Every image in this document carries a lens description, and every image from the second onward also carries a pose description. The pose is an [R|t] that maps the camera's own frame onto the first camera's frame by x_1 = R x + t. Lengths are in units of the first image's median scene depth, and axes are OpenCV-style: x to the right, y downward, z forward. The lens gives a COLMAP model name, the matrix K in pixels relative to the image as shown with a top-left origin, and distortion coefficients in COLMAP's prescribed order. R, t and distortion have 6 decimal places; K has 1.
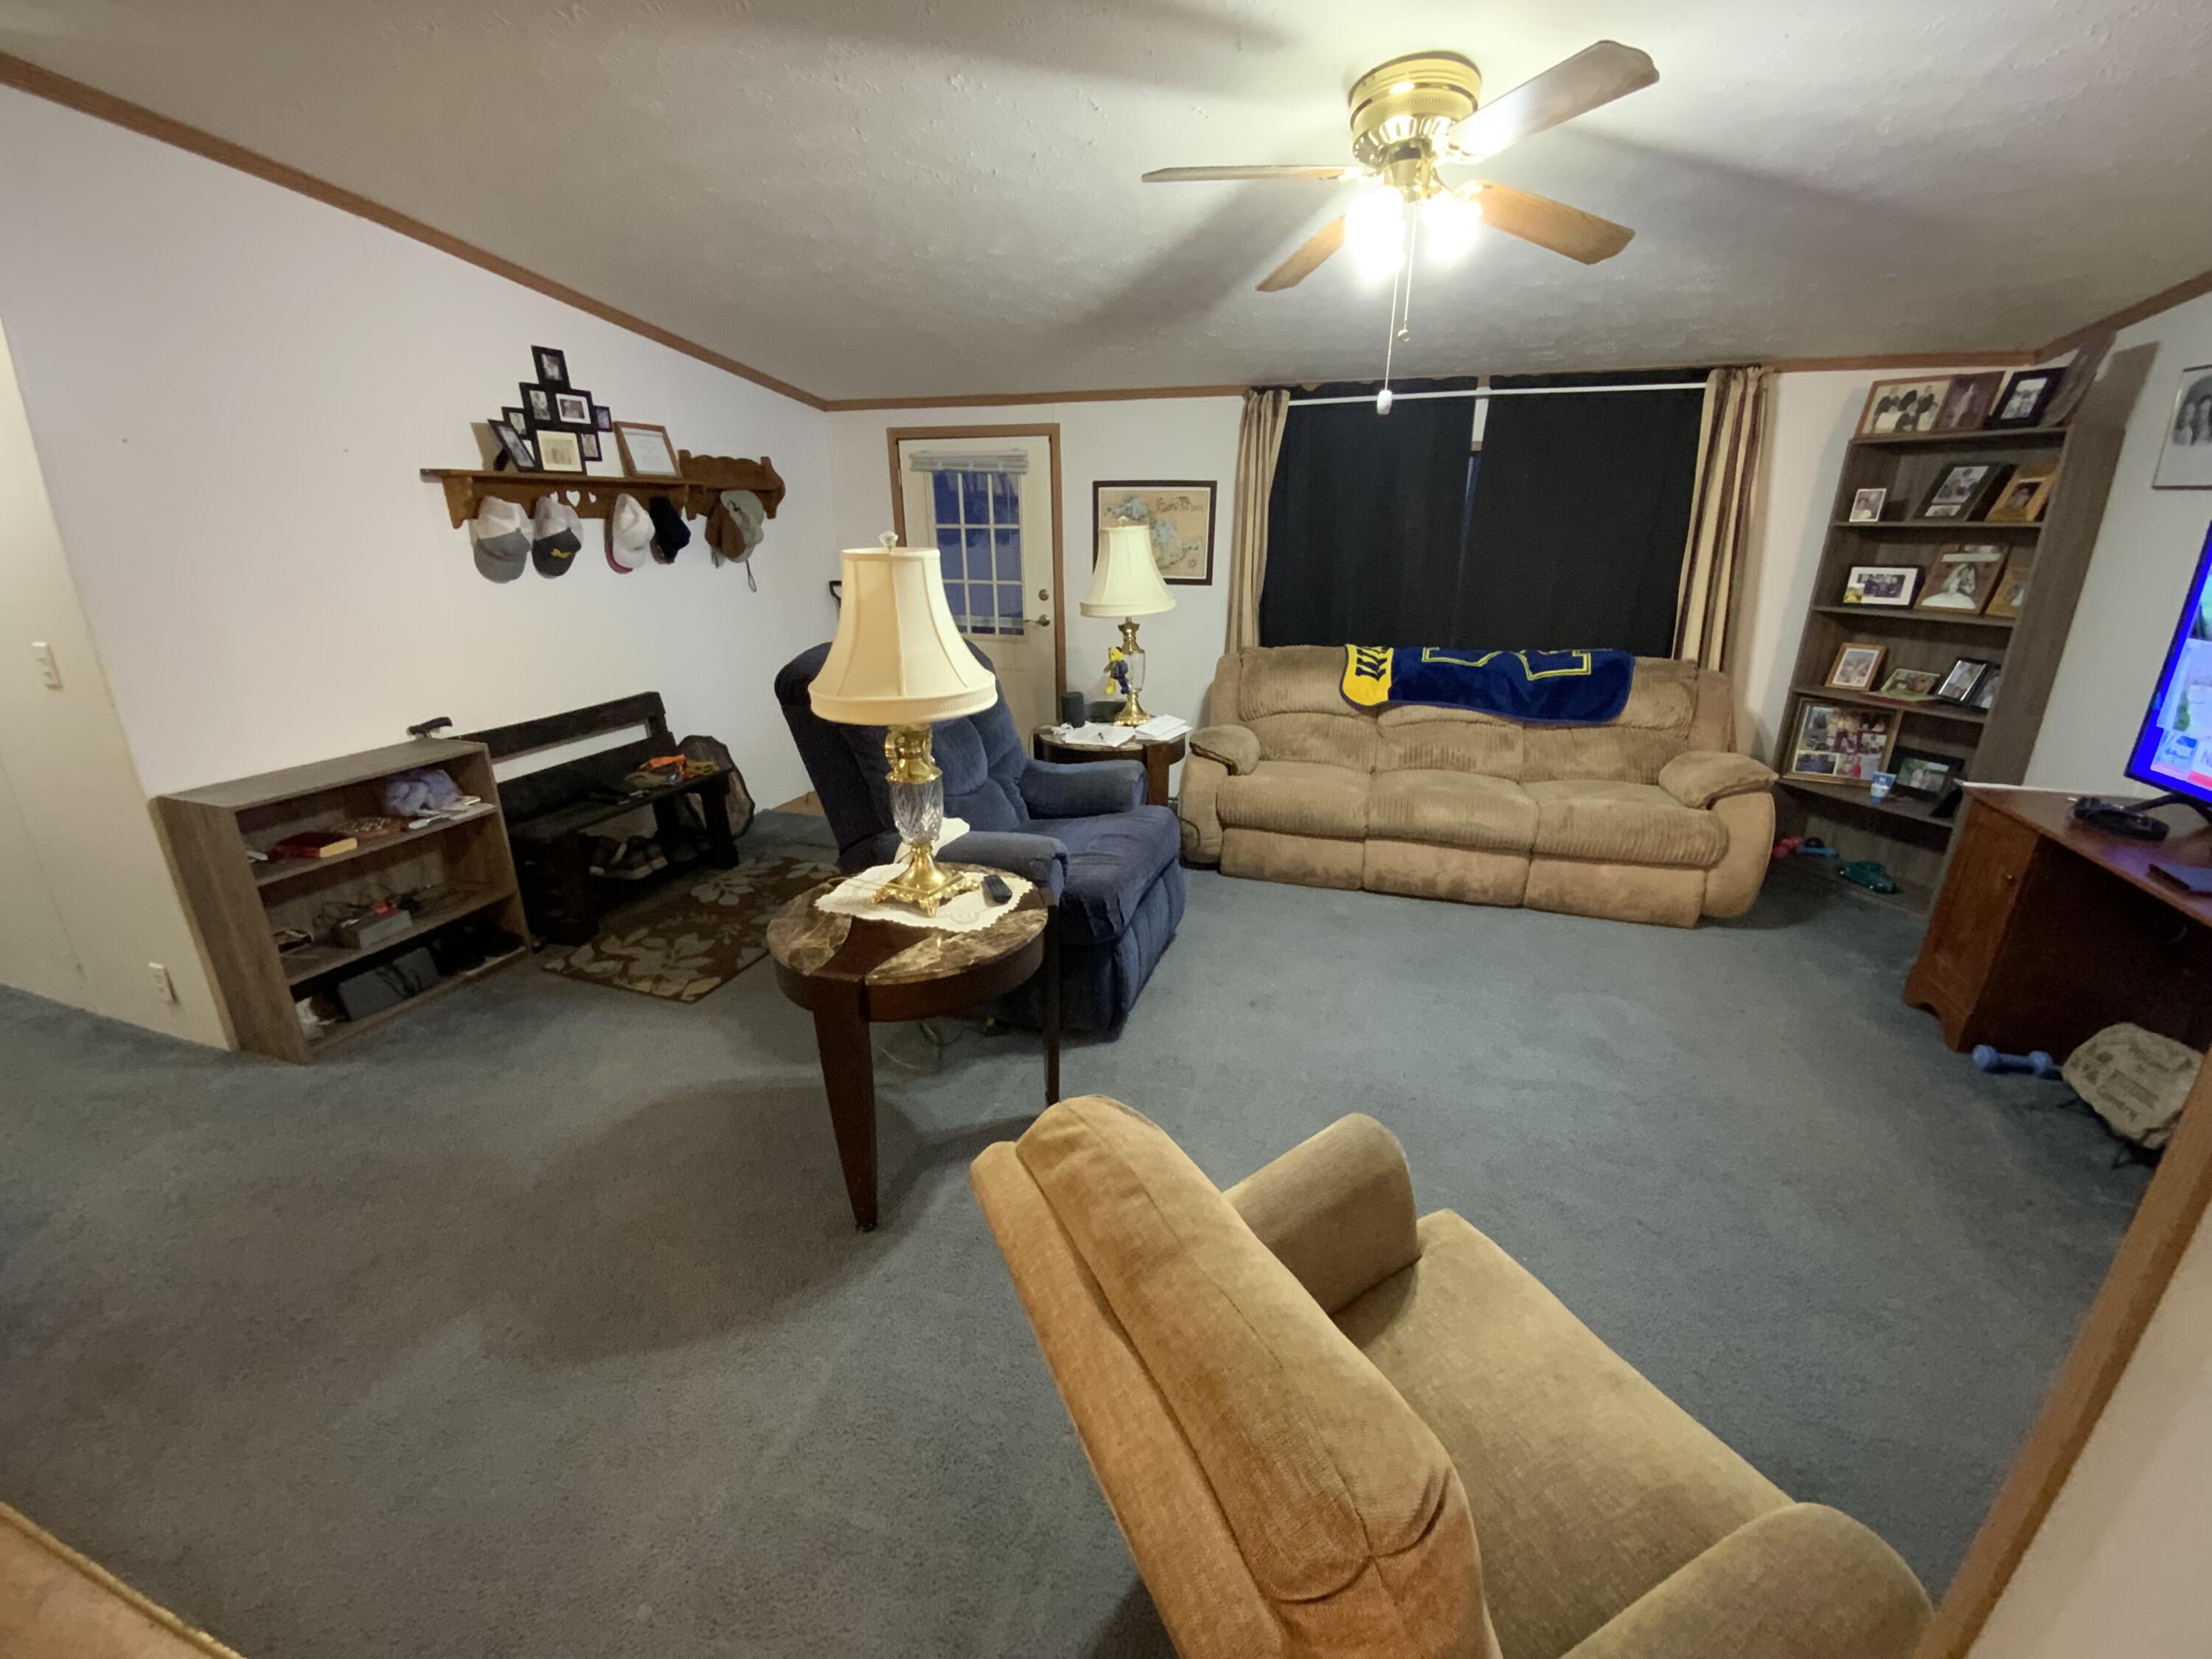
lens RADIAL K [[898.1, 0, 1094.5], [0, 898.1, 835.5], [0, 0, 1]] dist [0.002690, -0.015652]
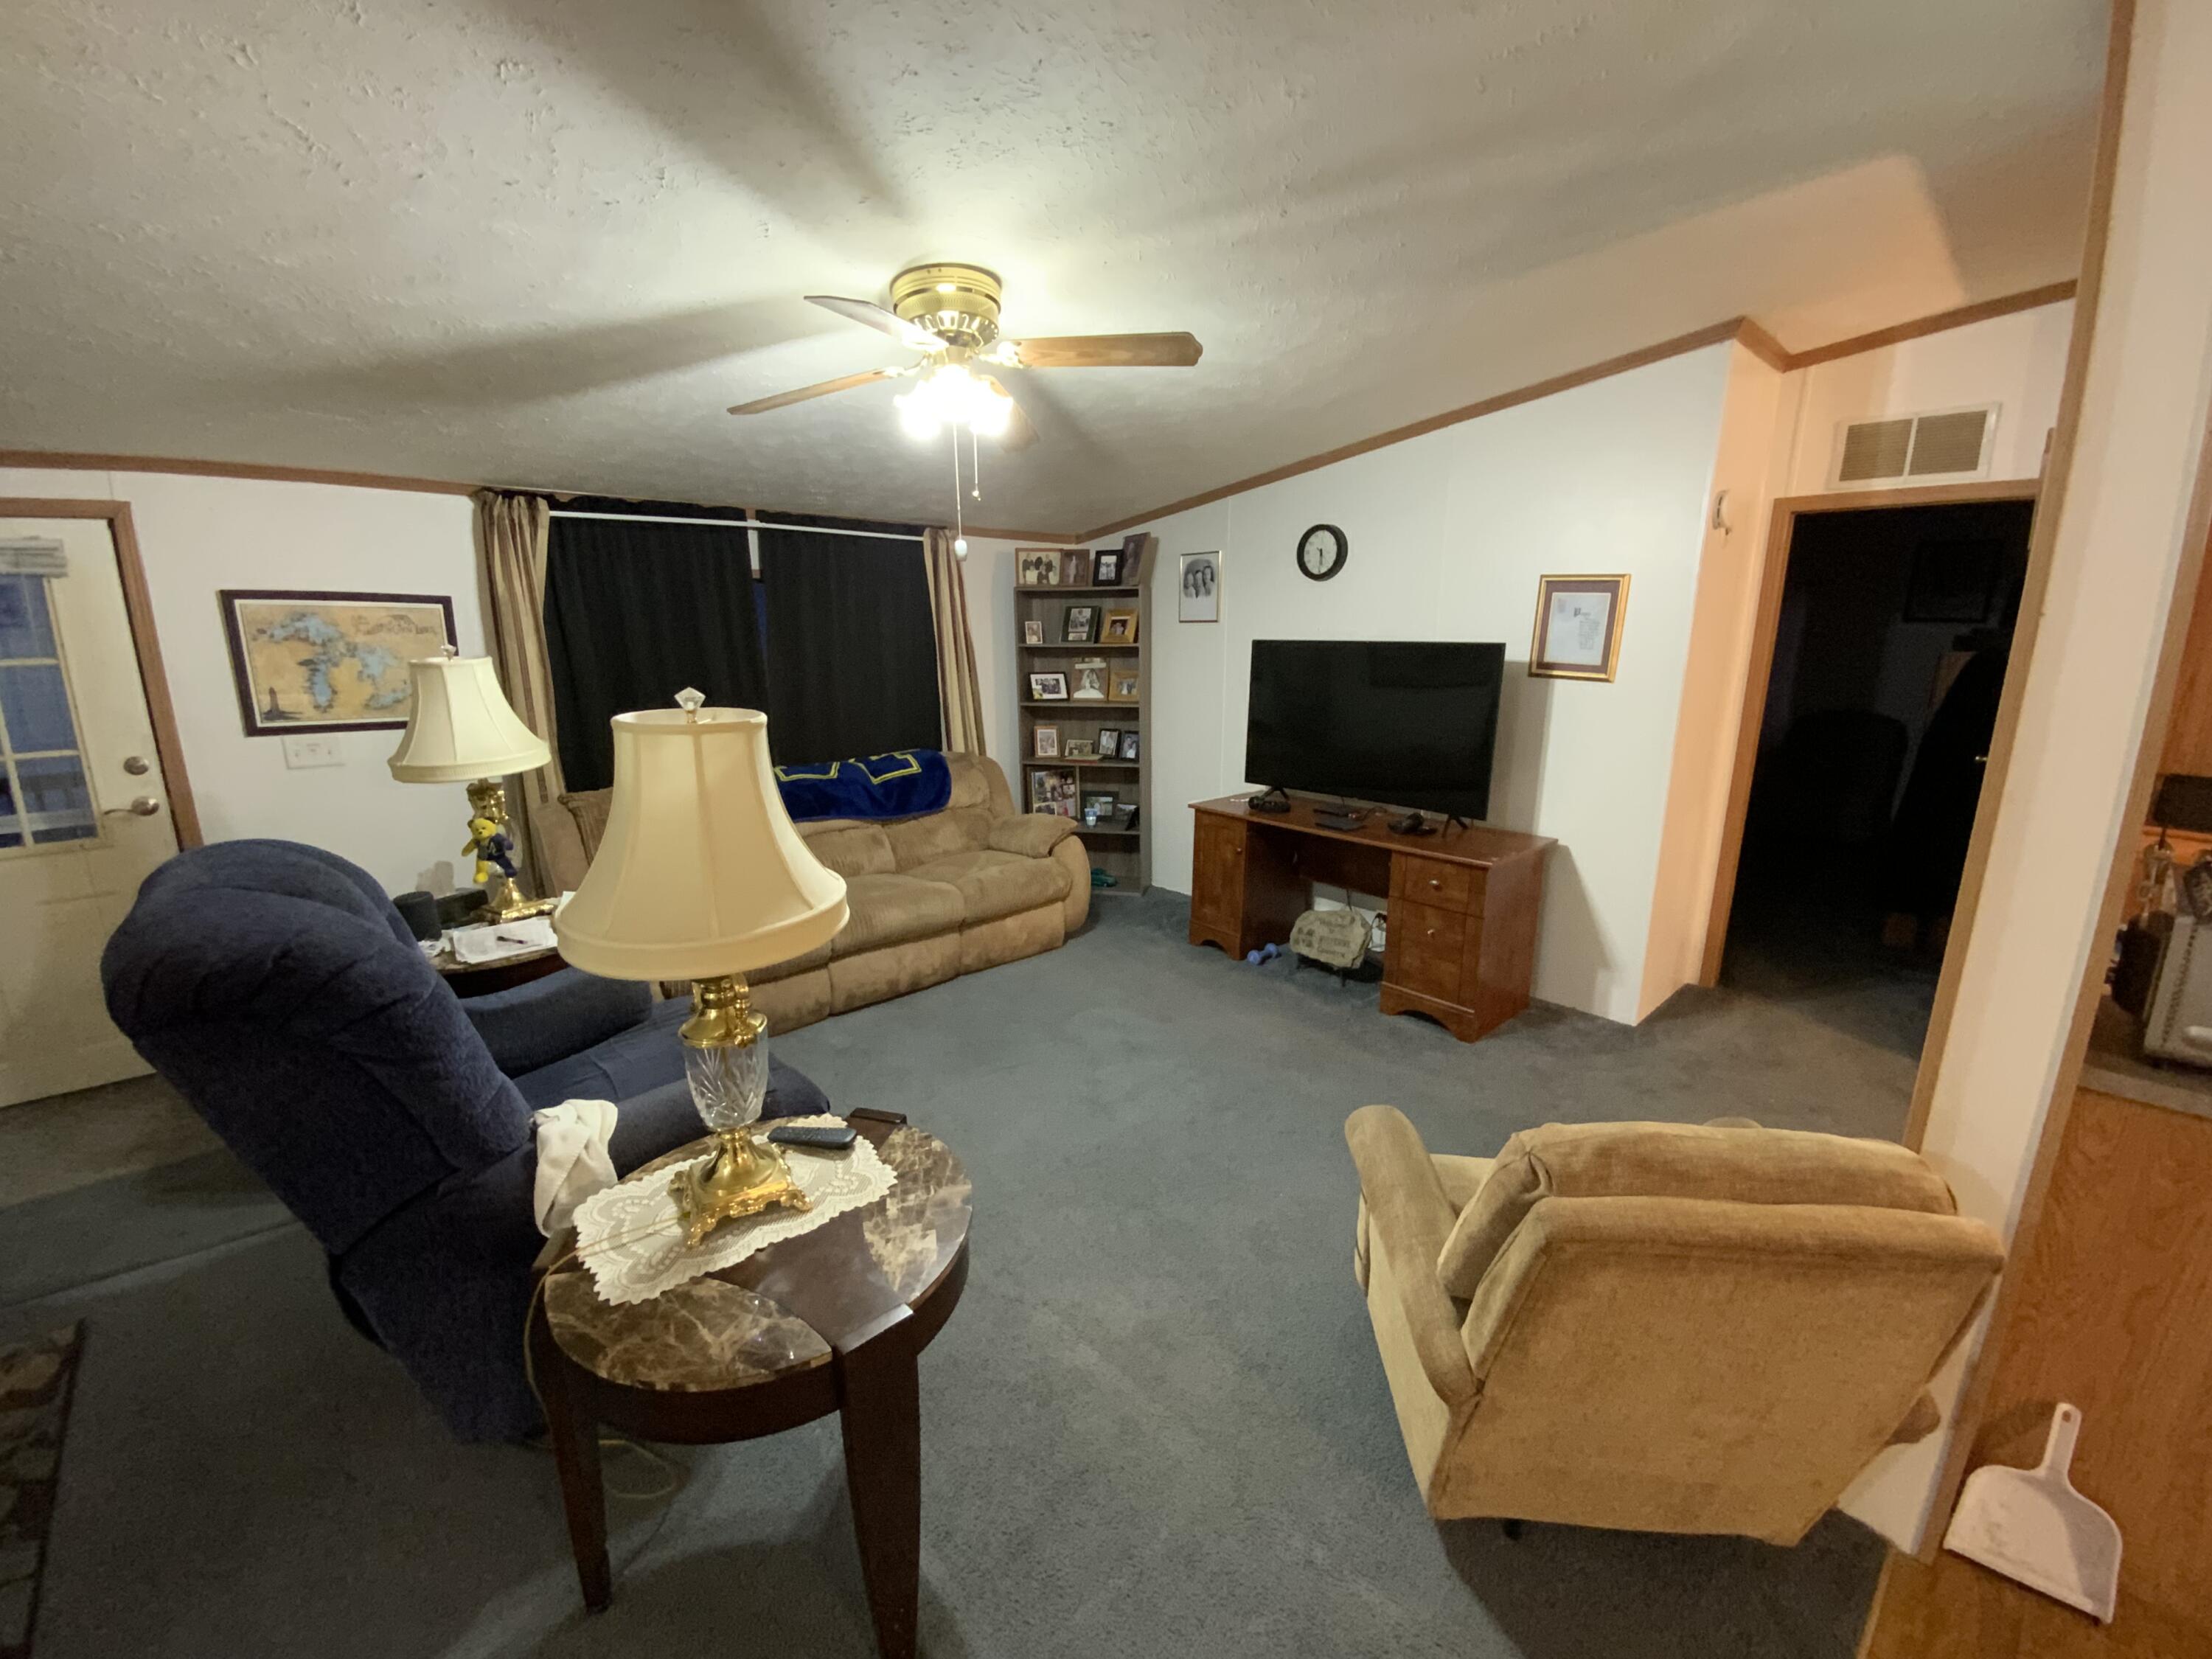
lens RADIAL K [[898.1, 0, 1094.5], [0, 898.1, 835.5], [0, 0, 1]] dist [0.002690, -0.015652]
pose [[0.480056, -0.188195, 0.856813, -0.392669], [0.283280, 0.957647, 0.051627, -0.102828], [-0.830240, 0.217934, 0.513036, 0.240076]]
